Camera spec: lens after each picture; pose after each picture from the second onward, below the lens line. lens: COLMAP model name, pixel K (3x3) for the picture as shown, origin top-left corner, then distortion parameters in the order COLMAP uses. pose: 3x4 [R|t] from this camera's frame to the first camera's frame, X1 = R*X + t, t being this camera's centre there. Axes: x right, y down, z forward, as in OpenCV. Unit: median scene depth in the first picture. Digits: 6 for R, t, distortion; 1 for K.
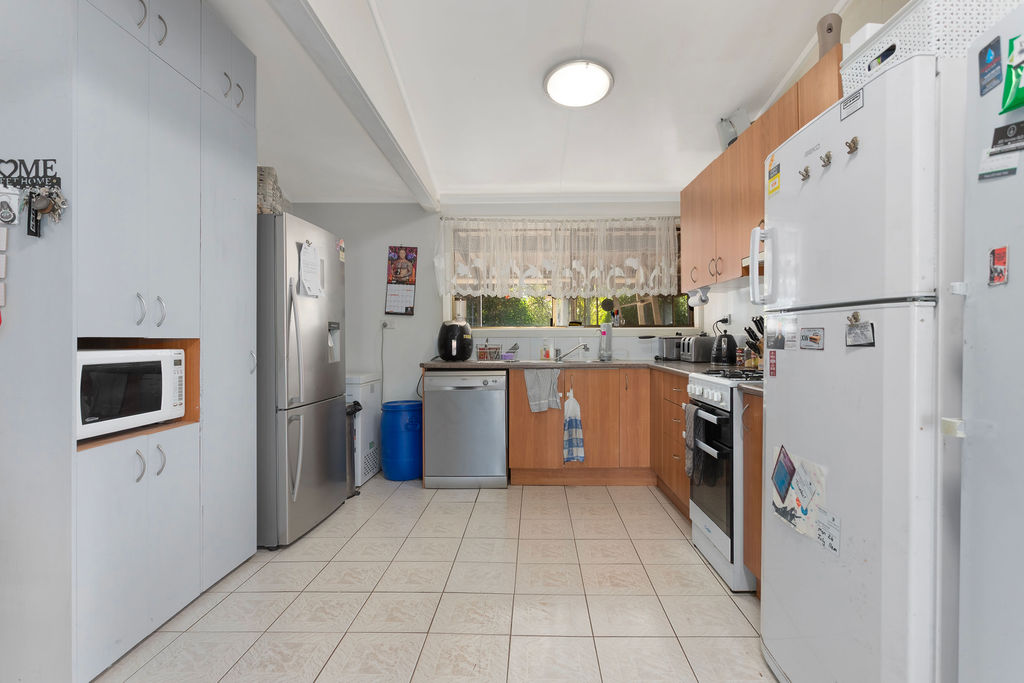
lens RADIAL K [[560.8, 0, 513.4], [0, 560.8, 340.6], [0, 0, 1]] dist [-0.006903, -0.000135]
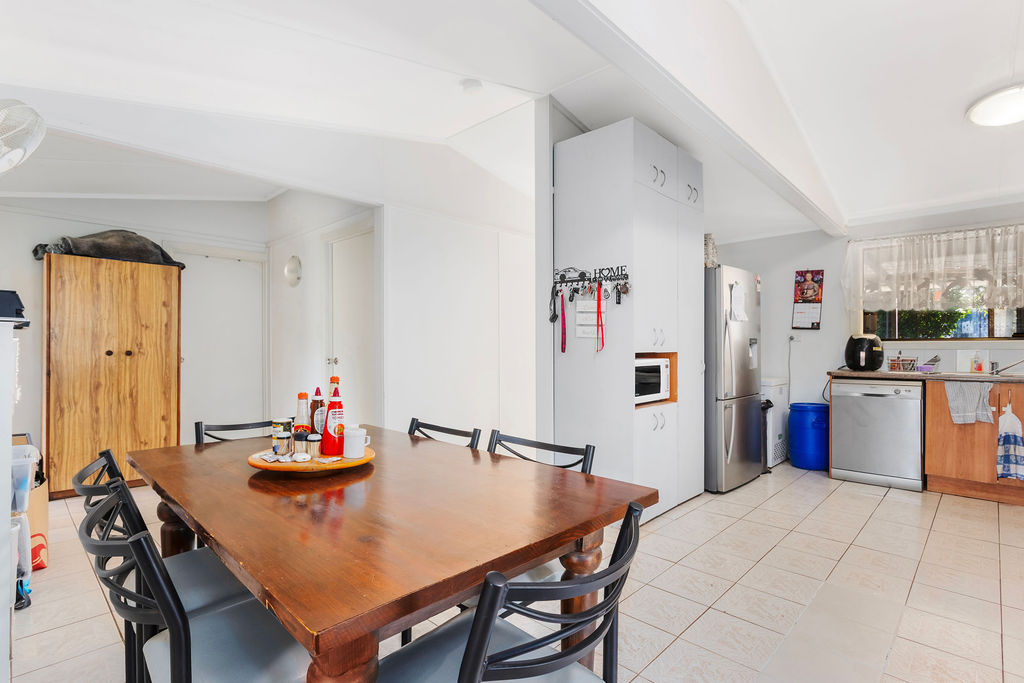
lens RADIAL K [[494.3, 0, 511.6], [0, 494.3, 347.5], [0, 0, 1]] dist [-0.006778, 0.001382]
pose [[0.749149, 0.005078, -0.662383, 0.022748], [-0.005238, 0.999985, 0.001742, -0.009056], [0.662381, 0.002164, 0.749164, -0.220708]]
